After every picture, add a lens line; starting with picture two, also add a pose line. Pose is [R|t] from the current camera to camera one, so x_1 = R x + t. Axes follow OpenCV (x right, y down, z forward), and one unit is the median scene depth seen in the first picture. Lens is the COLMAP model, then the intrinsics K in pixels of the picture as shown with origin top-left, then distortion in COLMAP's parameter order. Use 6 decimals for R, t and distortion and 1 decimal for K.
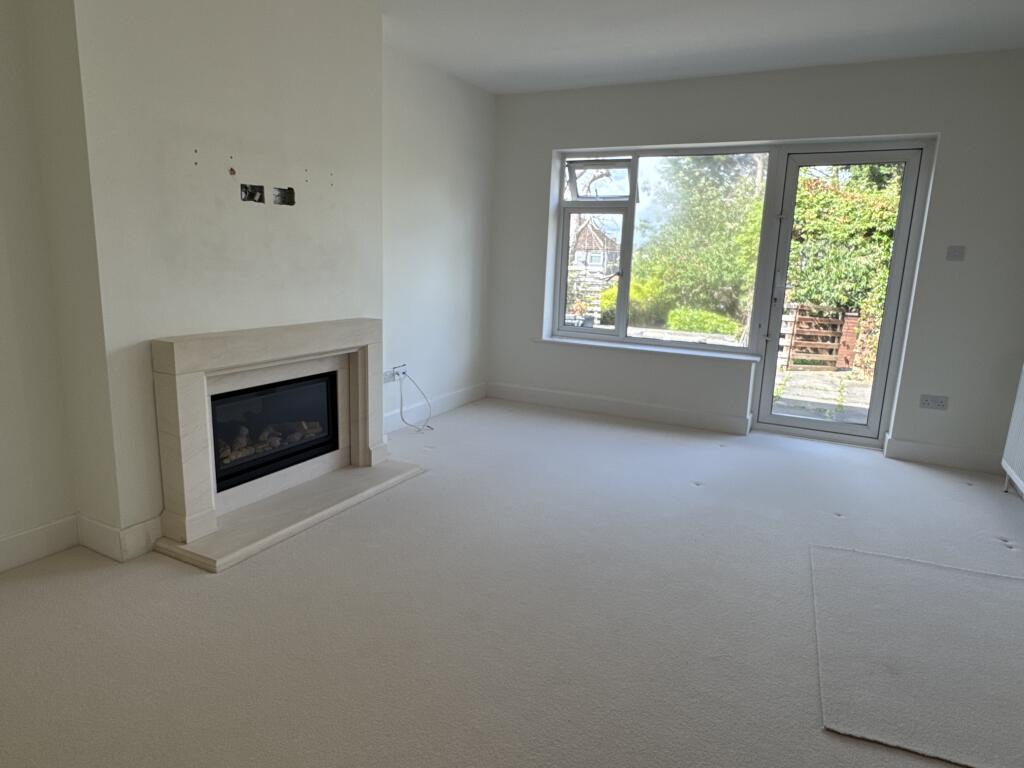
lens RADIAL K [[626.7, 0, 511.4], [0, 626.7, 385.6], [0, 0, 1]] dist [0.000518, 0.000006]
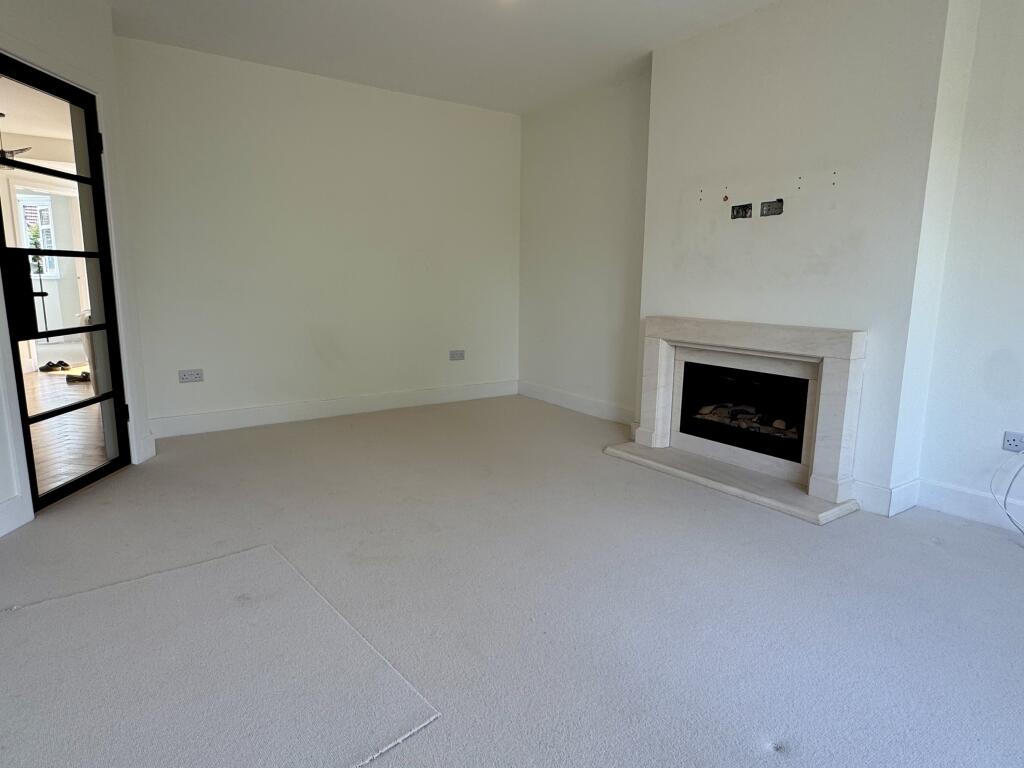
lens RADIAL K [[603.4, 0, 510.7], [0, 603.4, 383.6], [0, 0, 1]] dist [-0.001345, -0.000207]
pose [[-0.440206, 0.113838, -0.890651, 0.863135], [-0.207603, 0.952149, 0.224307, -0.151011], [0.873567, 0.283643, -0.395509, 1.135934]]
